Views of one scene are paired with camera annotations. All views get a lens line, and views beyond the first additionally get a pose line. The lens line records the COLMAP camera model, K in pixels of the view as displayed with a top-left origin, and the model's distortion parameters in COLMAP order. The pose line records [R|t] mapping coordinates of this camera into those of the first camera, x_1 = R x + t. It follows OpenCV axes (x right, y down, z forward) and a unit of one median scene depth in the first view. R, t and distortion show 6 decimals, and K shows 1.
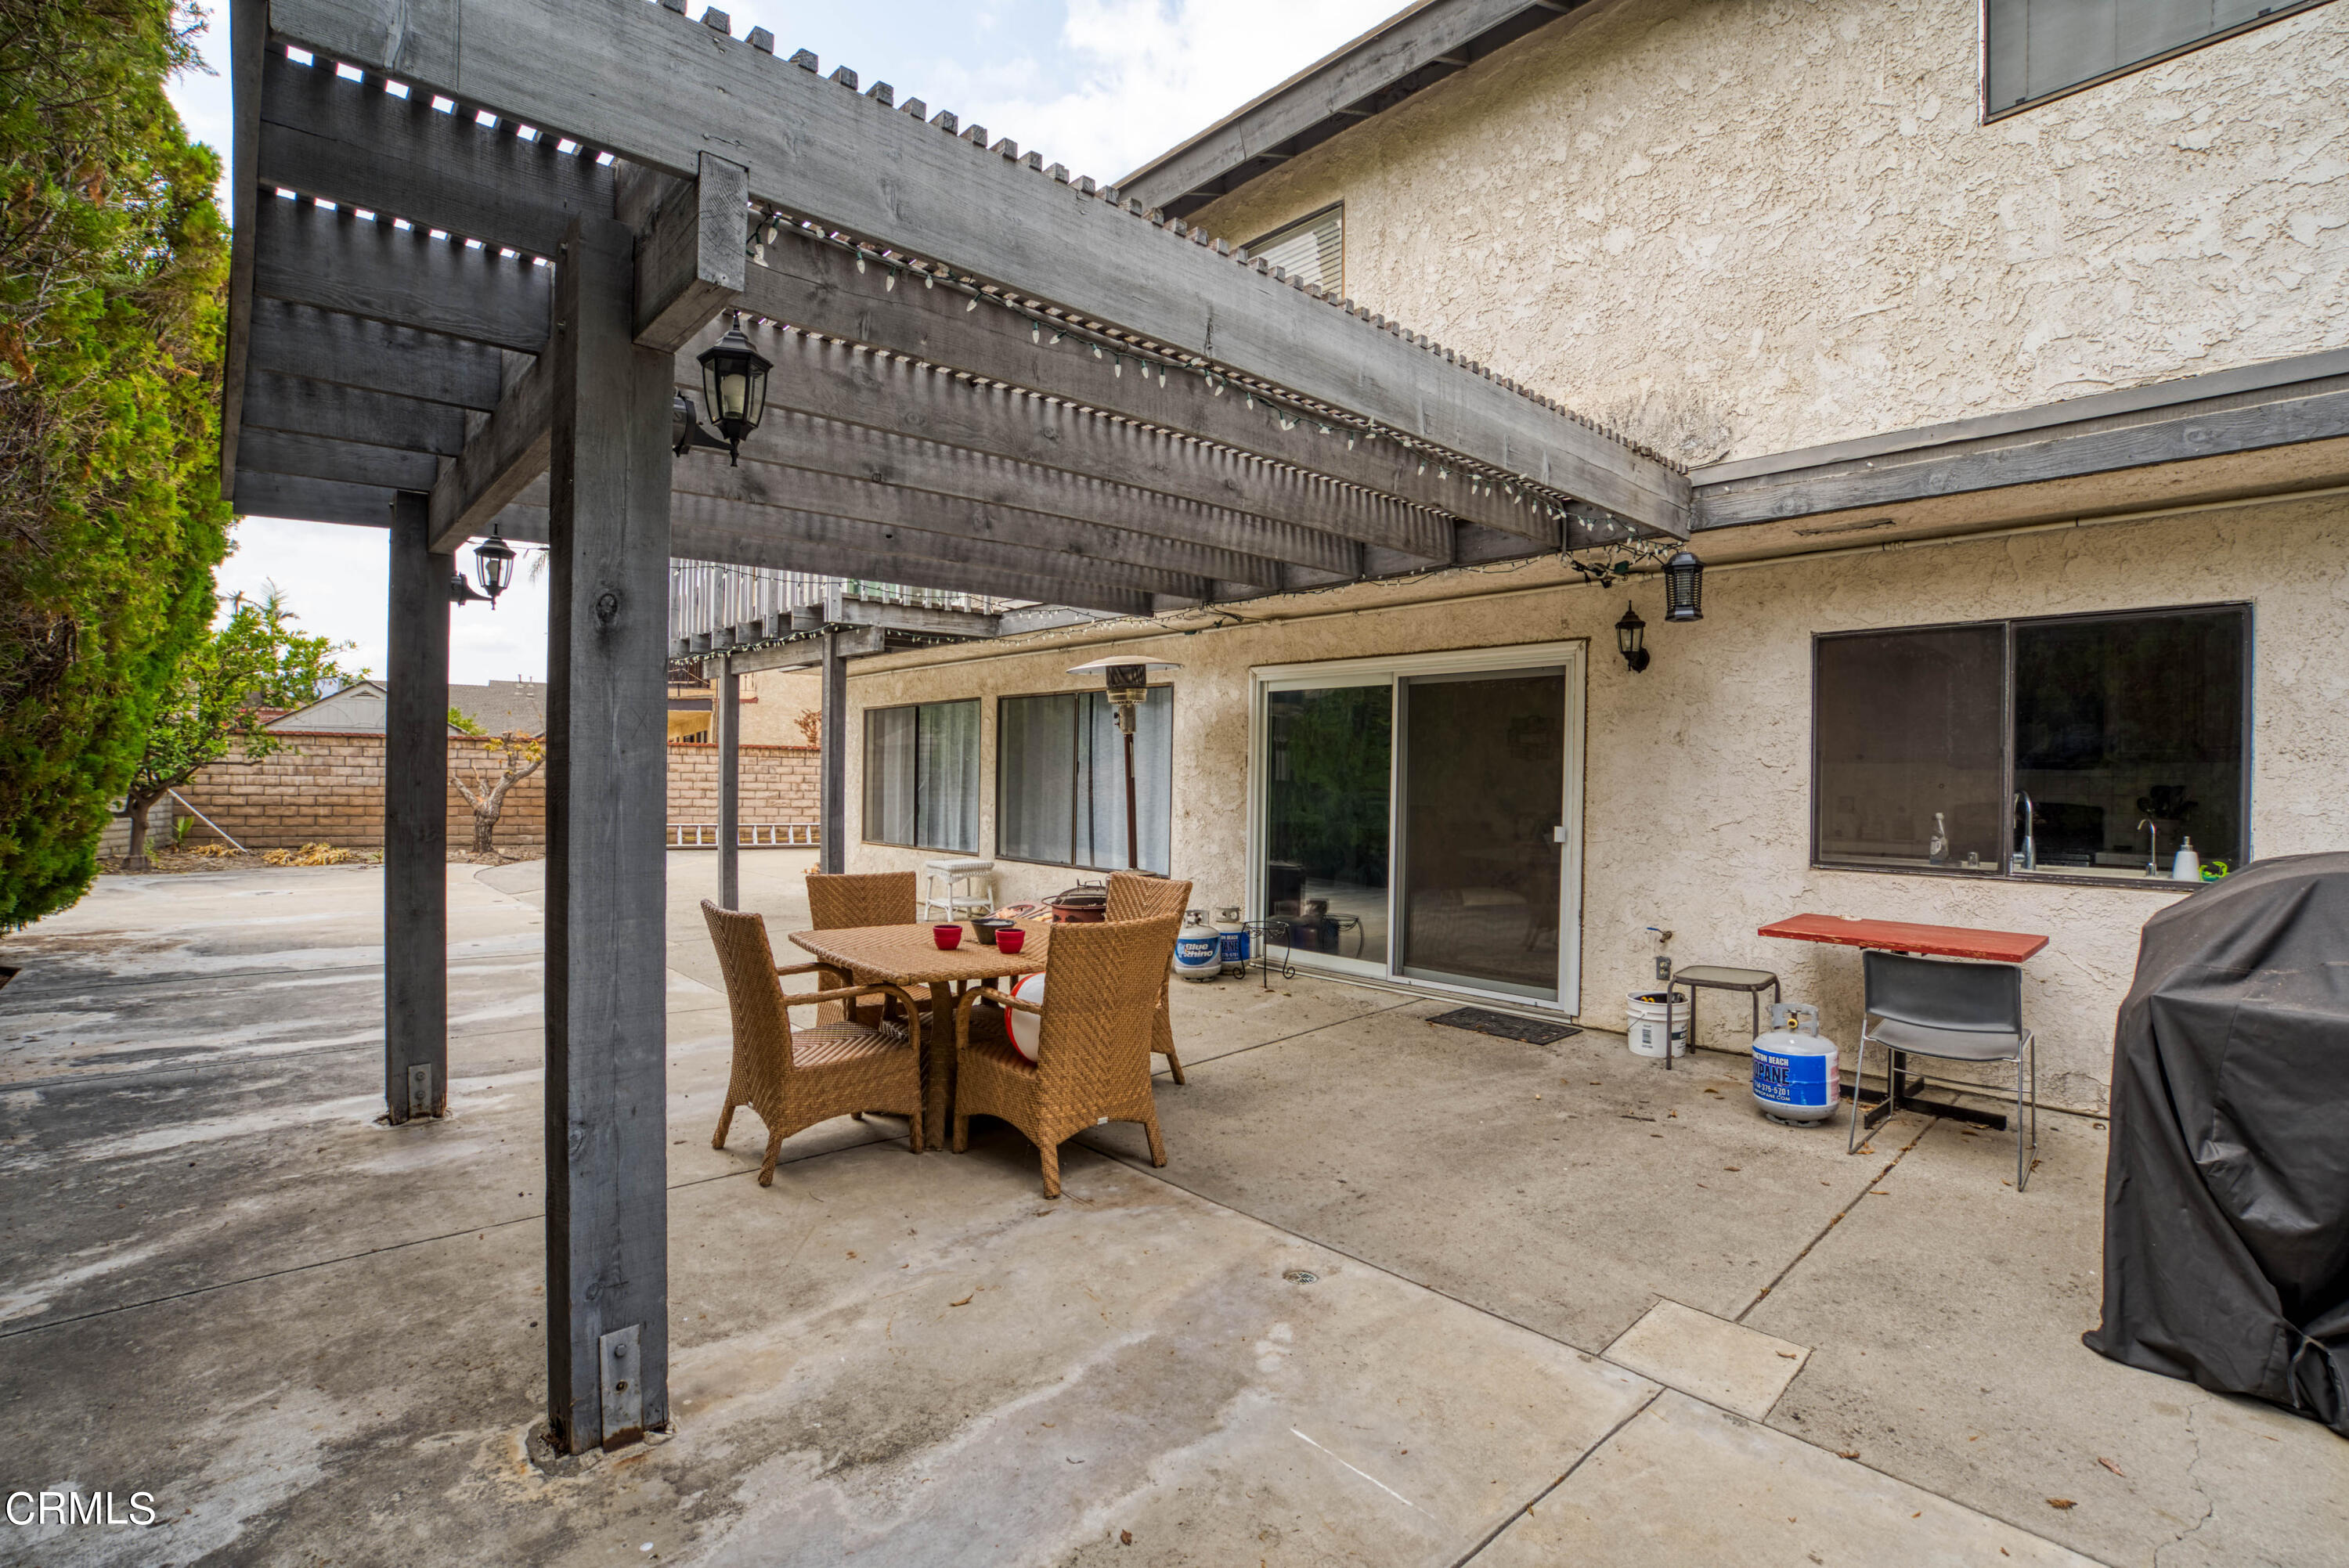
lens RADIAL K [[1079.4, 0, 1166.6], [0, 1079.4, 786.8], [0, 0, 1]] dist [-0.076648, 0.062010]
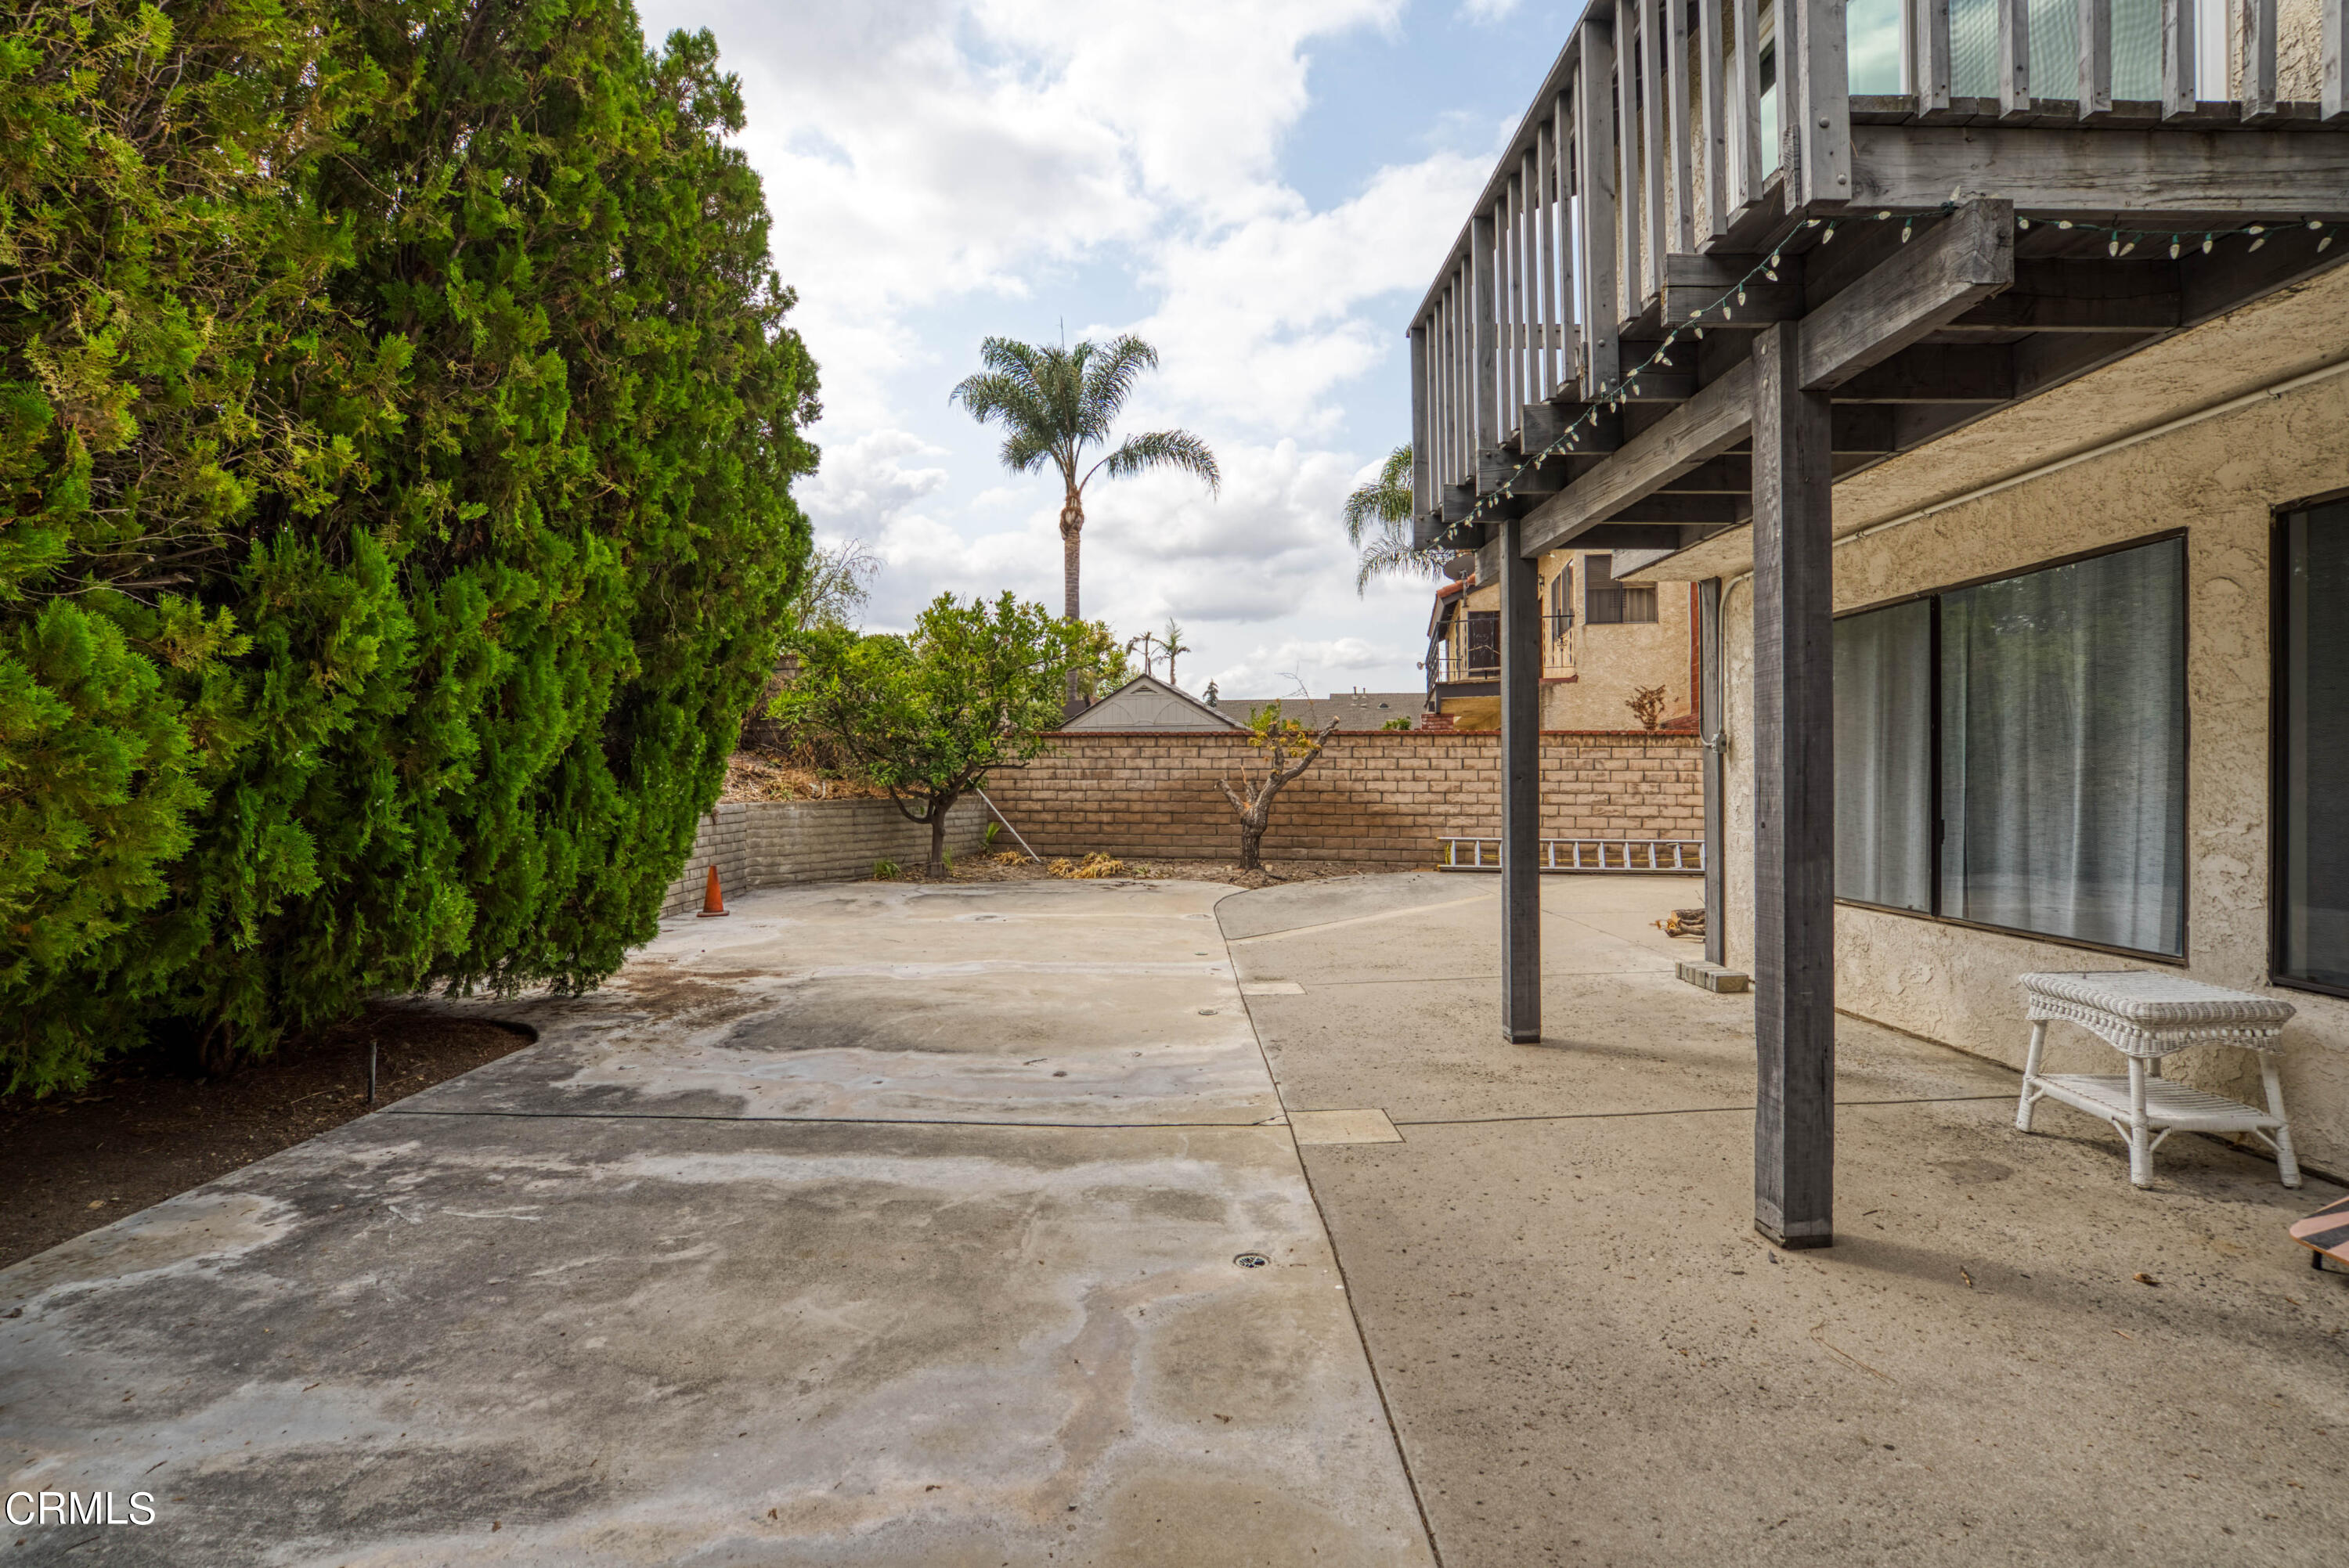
lens RADIAL K [[1073.6, 0, 1179.8], [0, 1073.6, 782.3], [0, 0, 1]] dist [-0.057264, 0.021448]
pose [[0.748937, -0.012372, -0.662526, -0.129776], [0.006575, 0.999915, -0.011240, 0.003008], [0.662609, 0.004062, 0.748954, 0.340158]]
